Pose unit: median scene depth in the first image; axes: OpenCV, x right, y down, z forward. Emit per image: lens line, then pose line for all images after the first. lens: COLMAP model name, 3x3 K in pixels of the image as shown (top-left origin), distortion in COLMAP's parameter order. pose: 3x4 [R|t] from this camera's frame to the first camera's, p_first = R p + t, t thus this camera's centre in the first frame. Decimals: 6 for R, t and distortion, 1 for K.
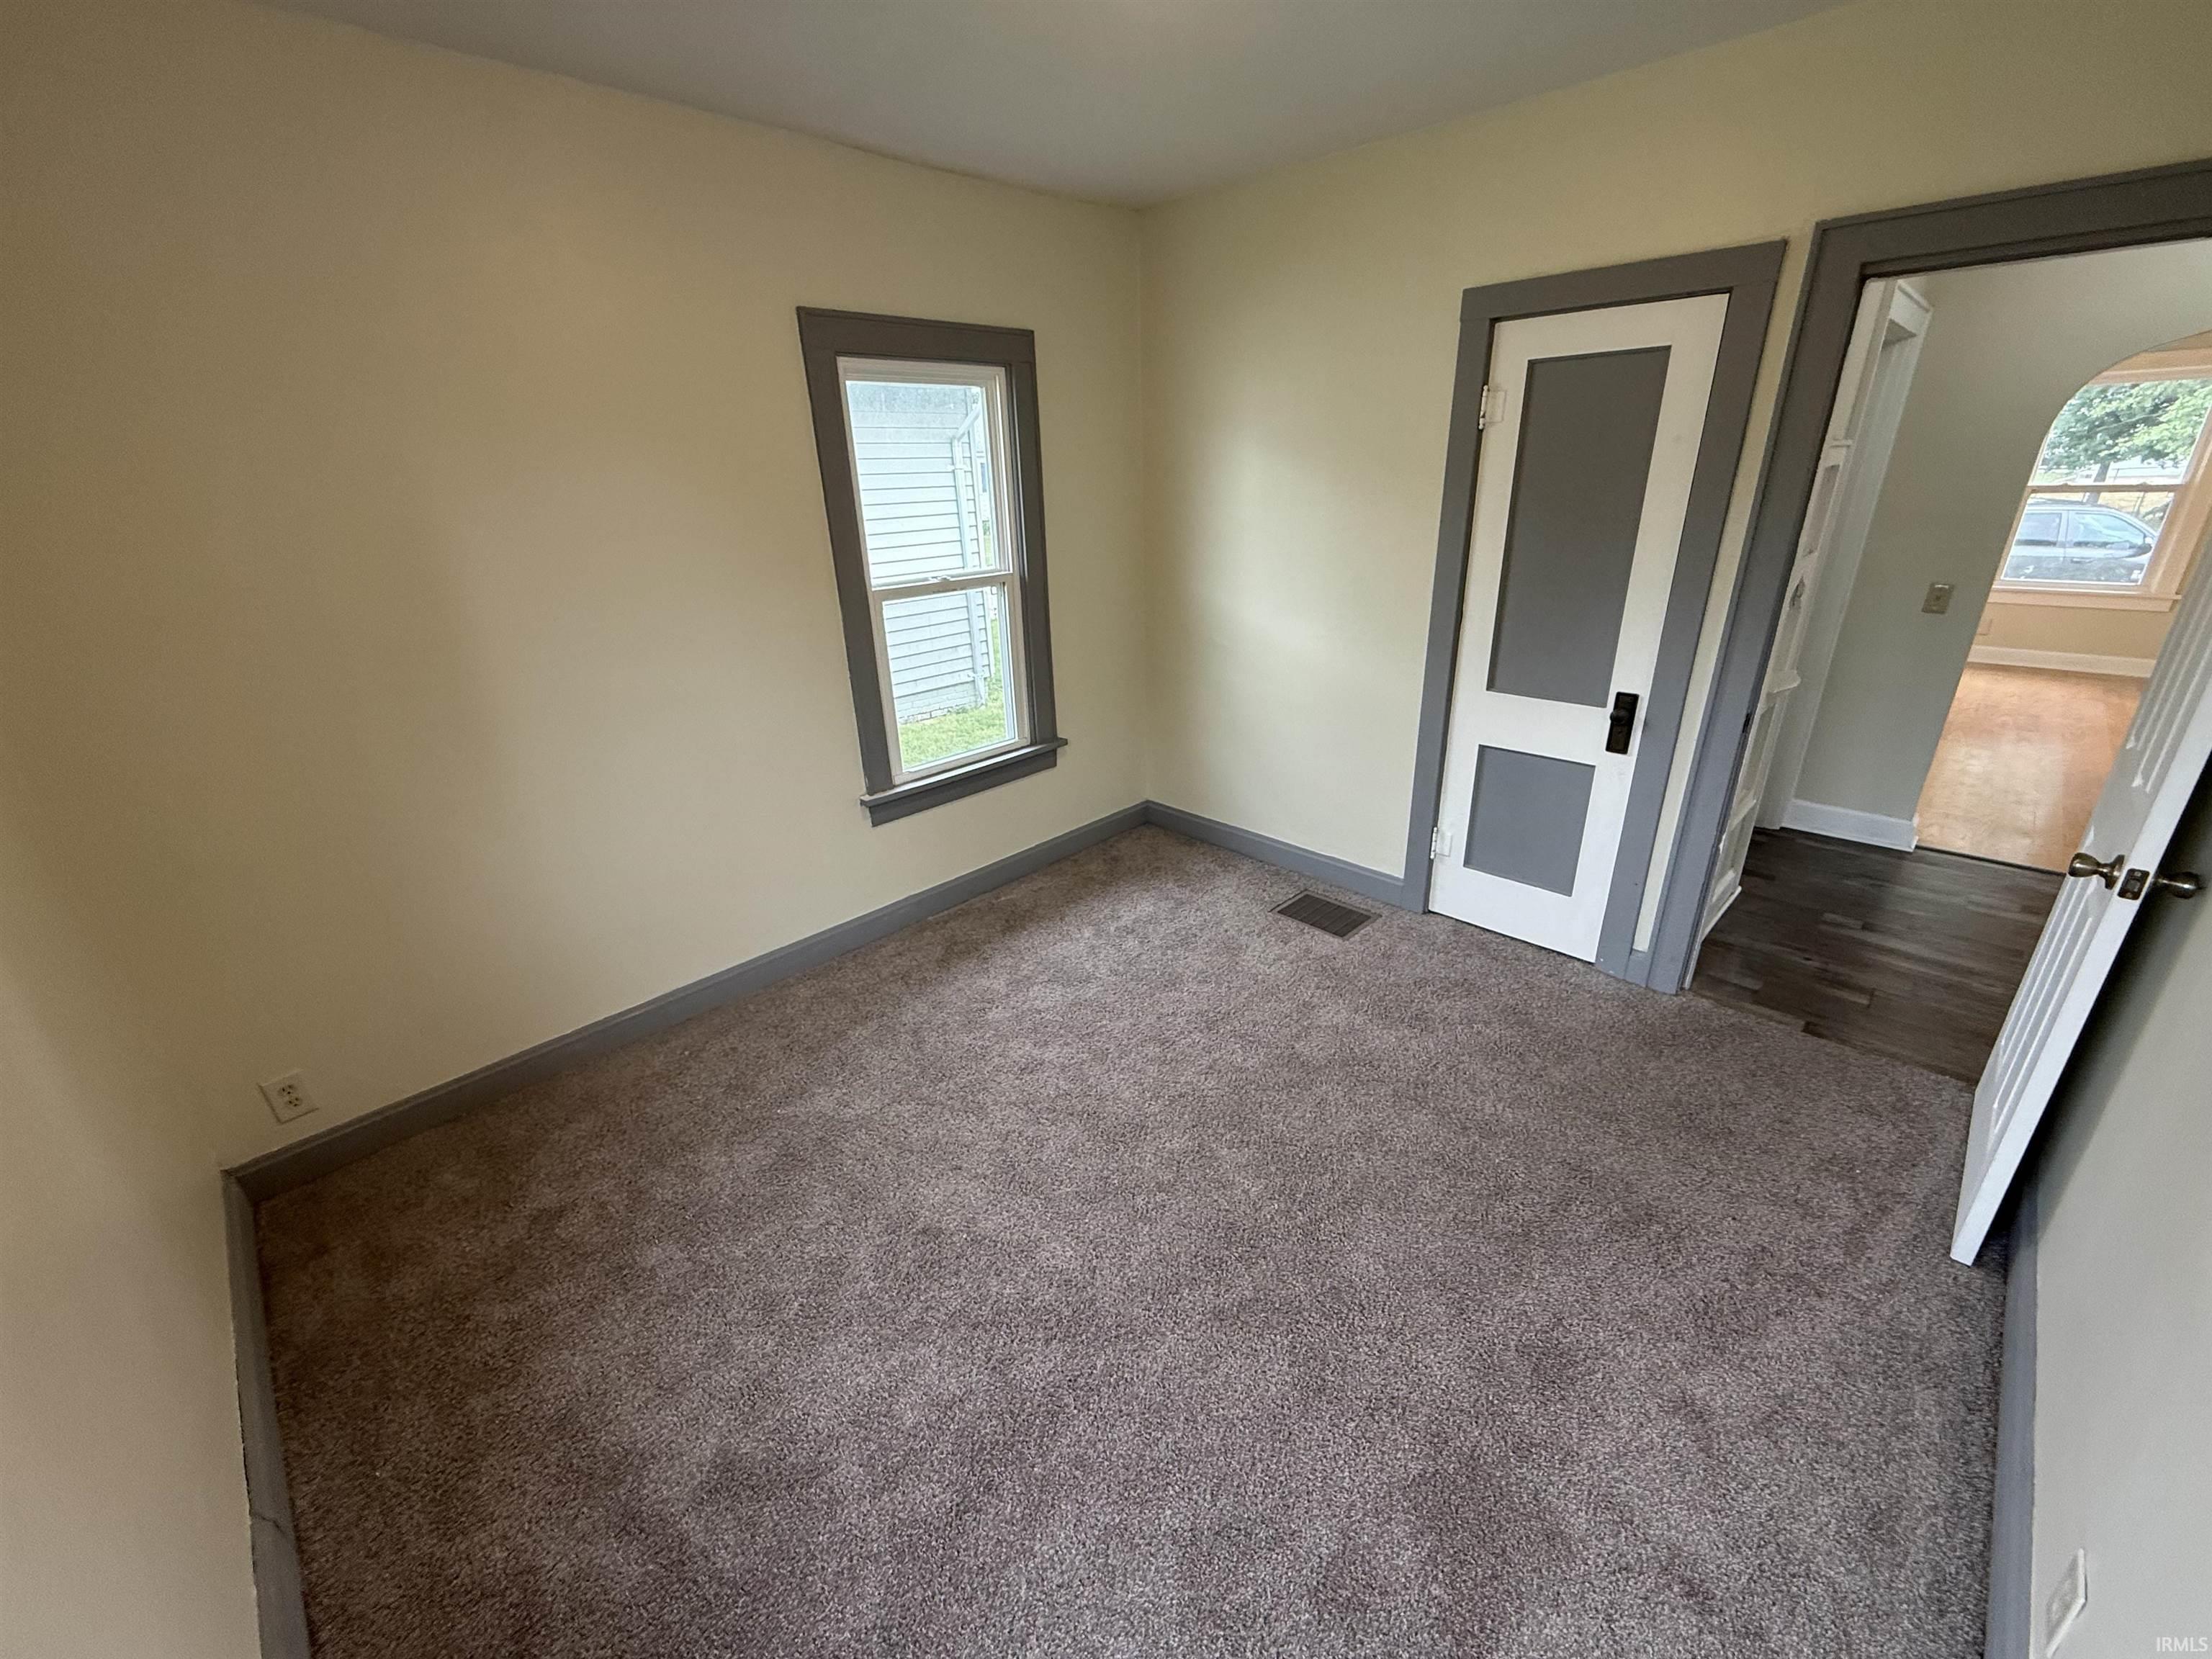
lens RADIAL K [[883.0, 0, 1097.6], [0, 883.0, 831.2], [0, 0, 1]] dist [-0.010463, 0.000353]
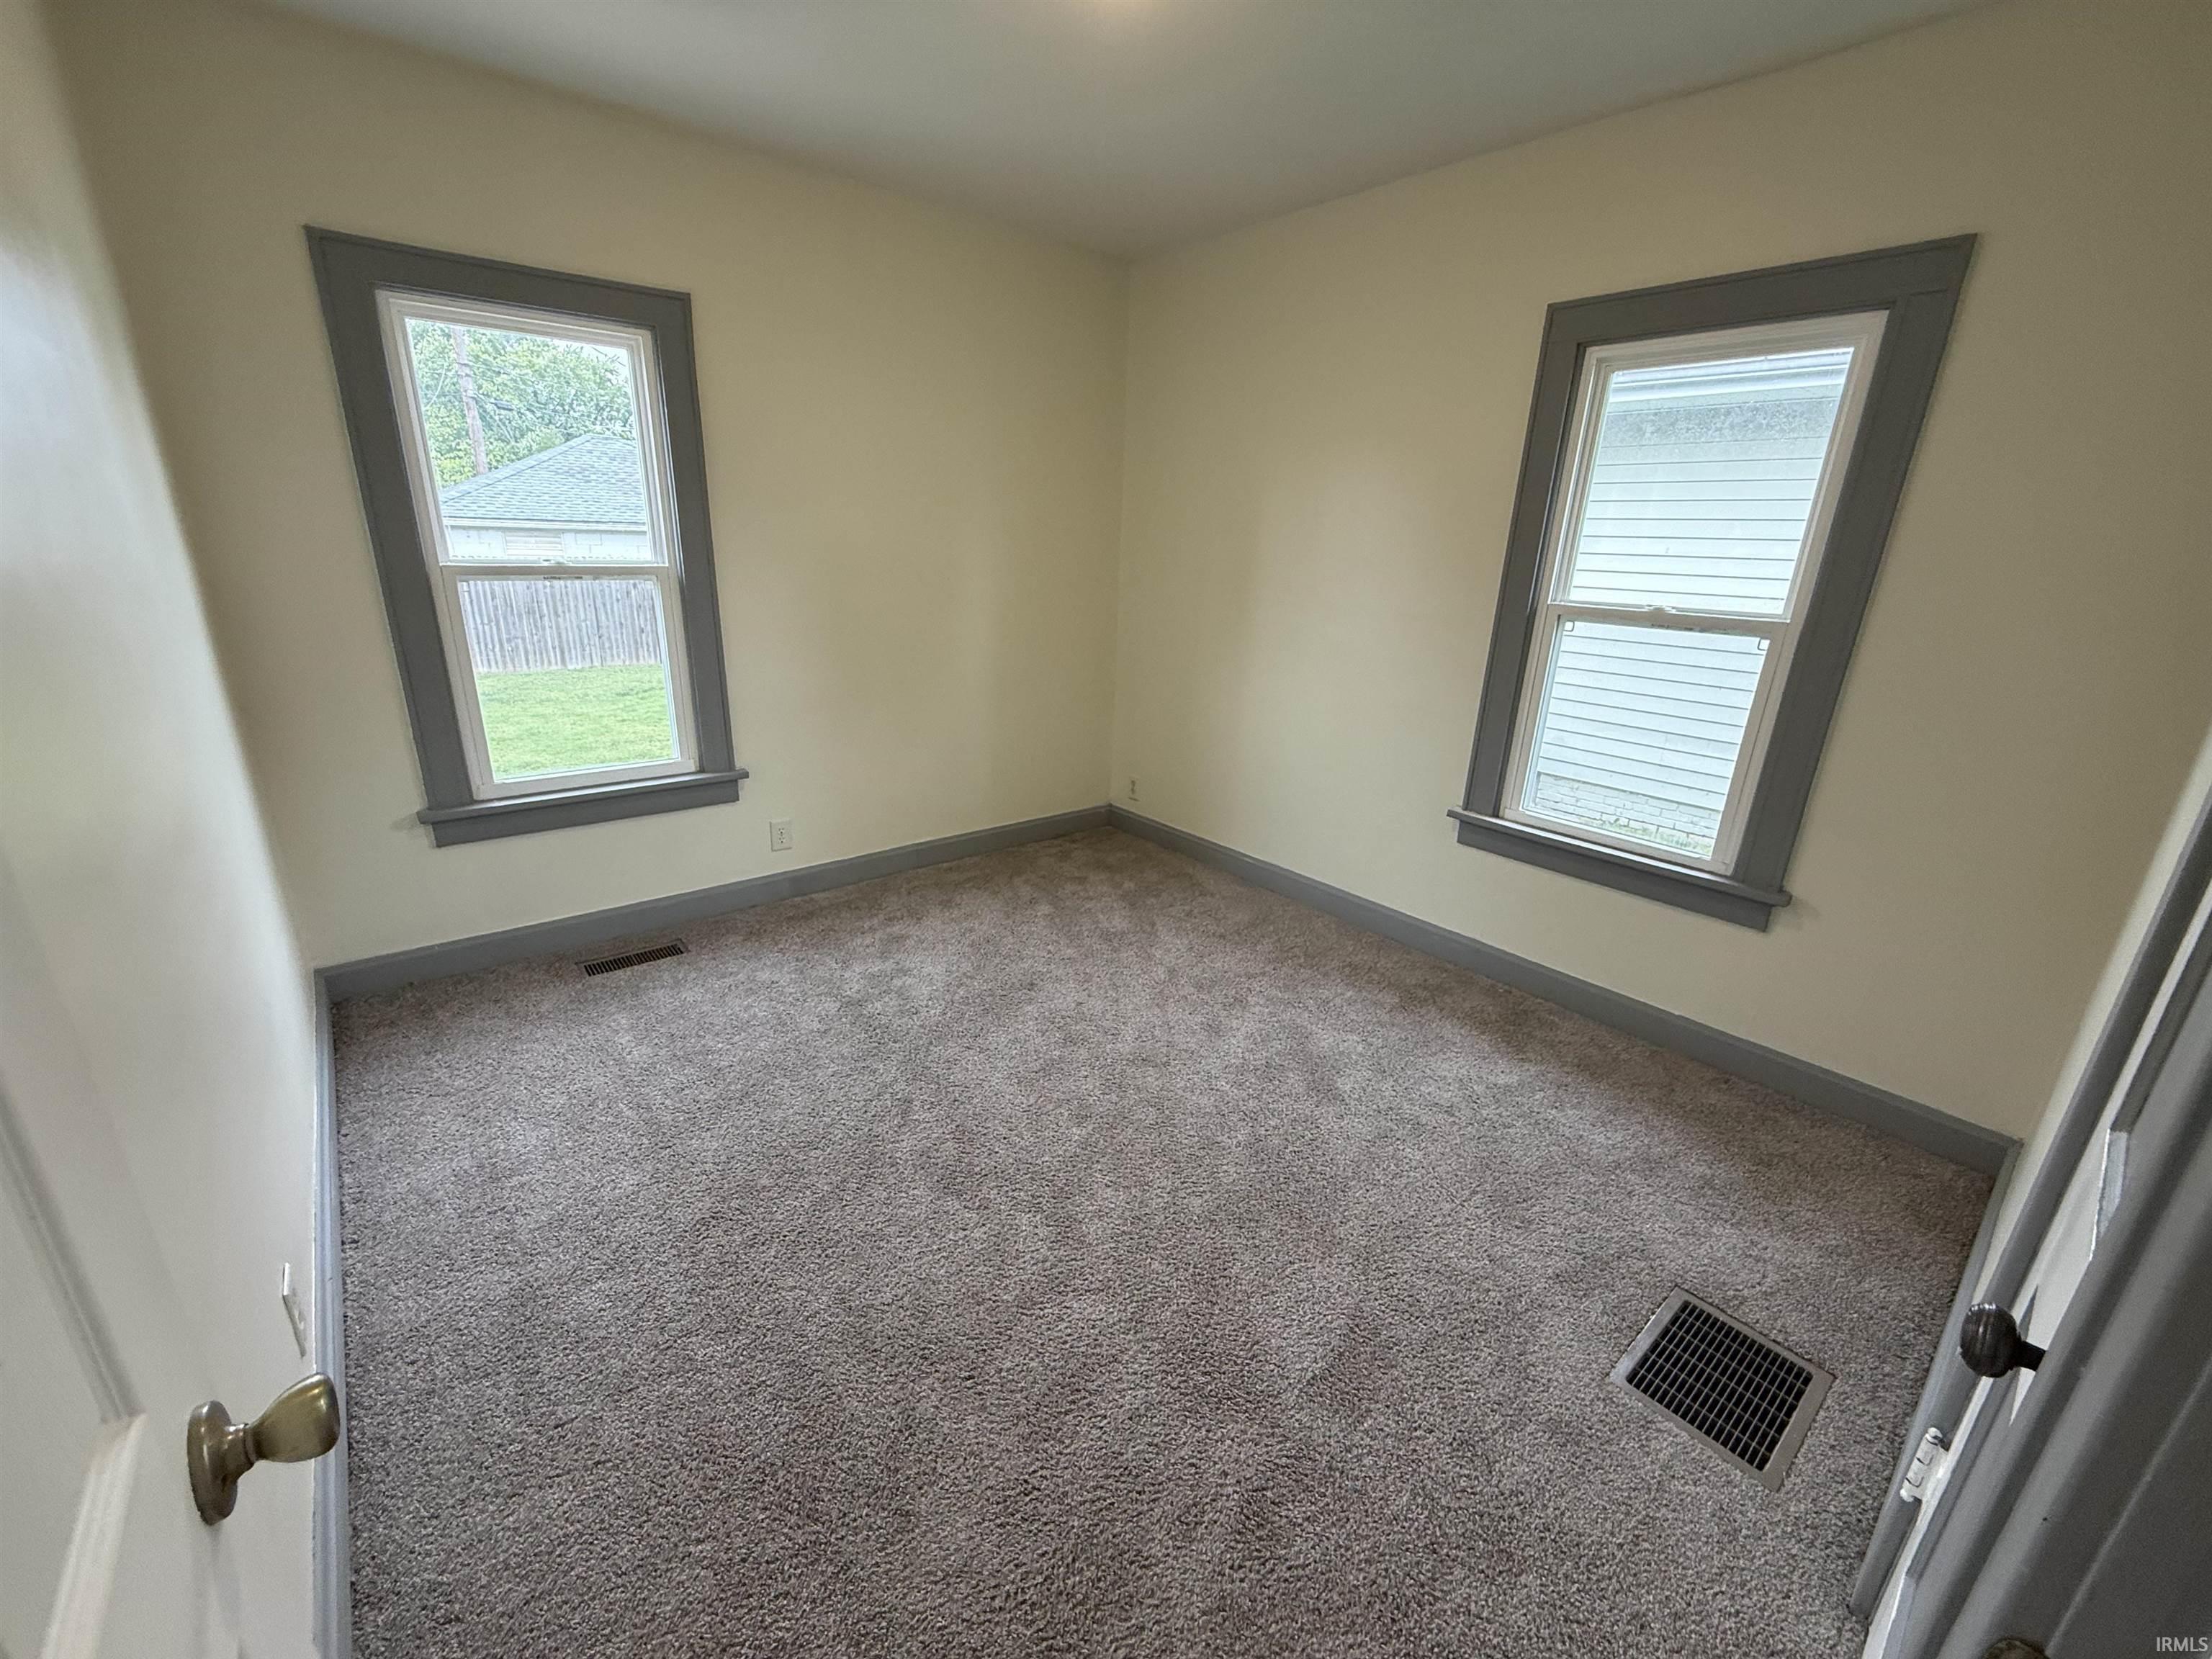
lens RADIAL K [[883.0, 0, 1097.6], [0, 883.0, 831.2], [0, 0, 1]] dist [-0.010463, 0.000353]
pose [[-0.102417, 0.342793, -0.933812, 0.674780], [-0.401361, 0.844702, 0.354101, -0.197051], [0.910176, 0.411062, 0.051072, 0.593397]]
